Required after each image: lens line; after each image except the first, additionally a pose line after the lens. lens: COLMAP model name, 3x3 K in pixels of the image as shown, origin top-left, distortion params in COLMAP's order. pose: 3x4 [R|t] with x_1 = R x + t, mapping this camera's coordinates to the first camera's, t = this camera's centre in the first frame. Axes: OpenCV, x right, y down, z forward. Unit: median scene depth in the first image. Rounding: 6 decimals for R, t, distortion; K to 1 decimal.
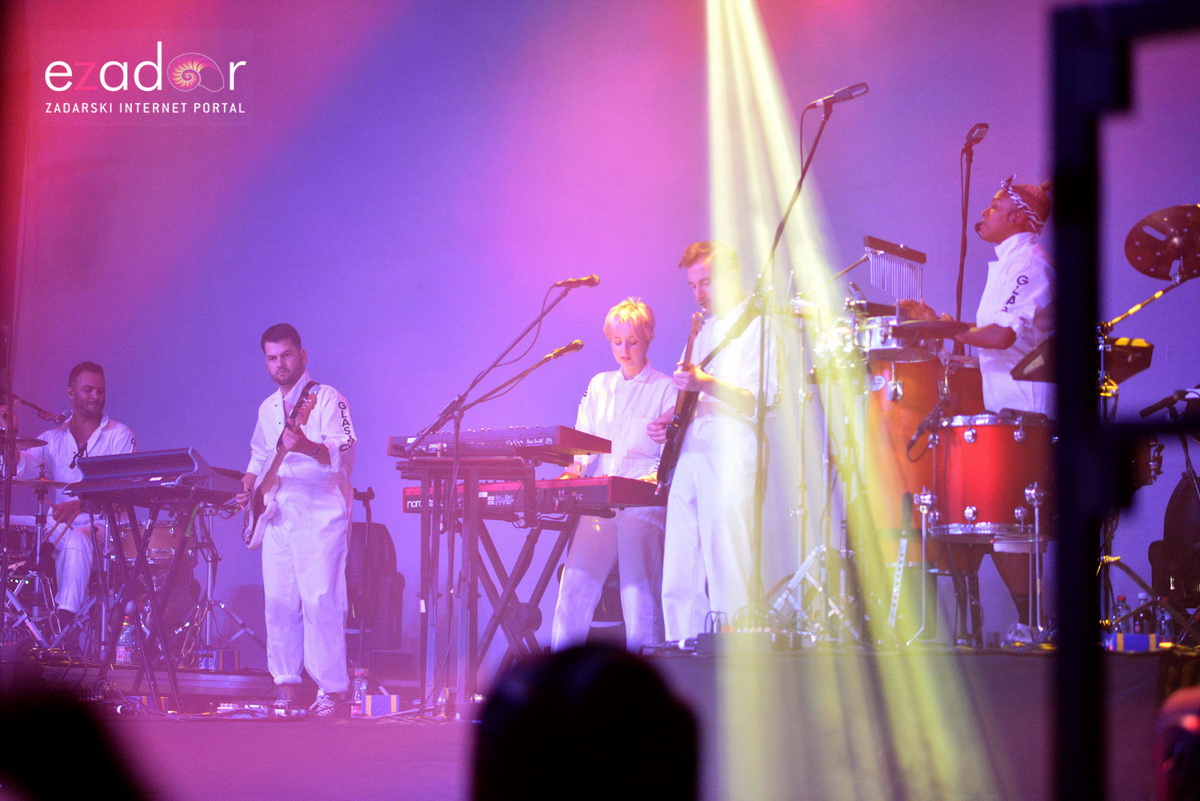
lens RADIAL K [[2974.0, 0, 600.0], [0, 2974.0, 400.5], [0, 0, 1]] dist [0.036516, -0.515513]
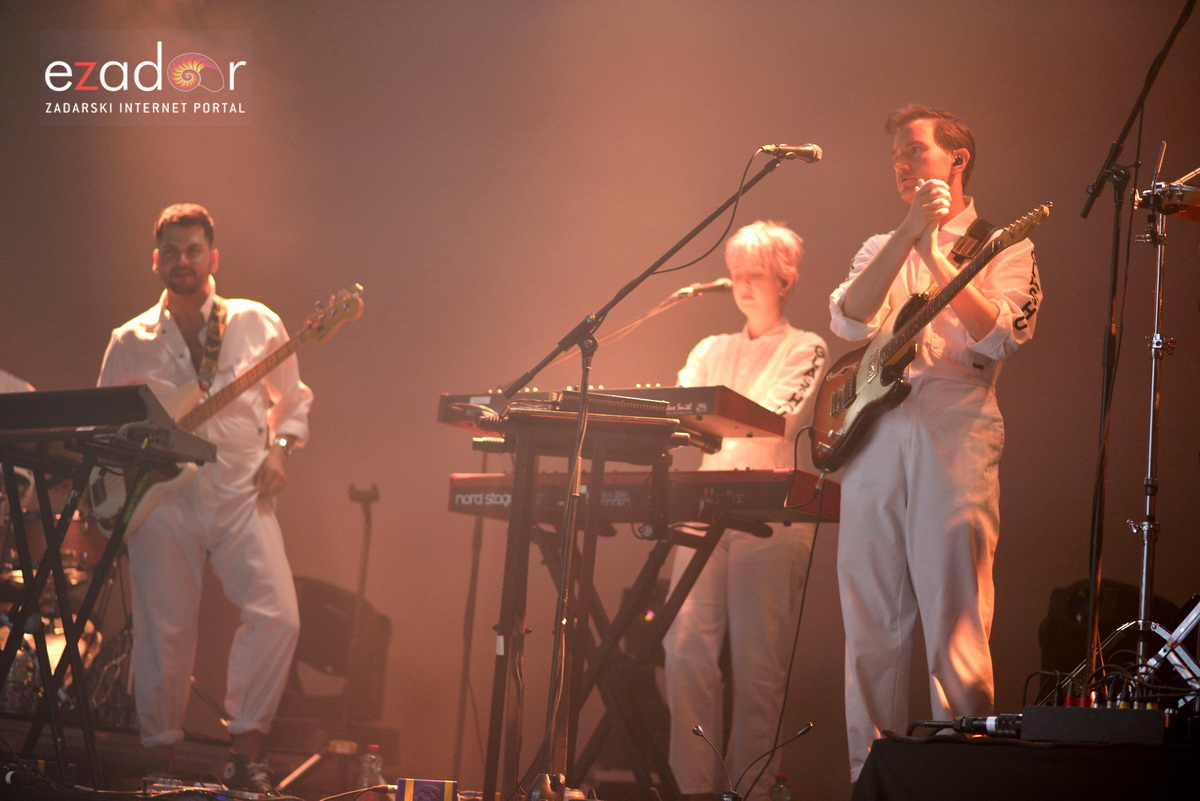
lens RADIAL K [[2974.0, 0, 600.0], [0, 2974.0, 400.5], [0, 0, 1]] dist [0.036516, -0.515513]
pose [[0.995717, 0.071461, 0.058658, -0.076367], [-0.069014, 0.996700, -0.042732, 0.040745], [-0.061518, 0.038500, 0.997363, 0.342633]]
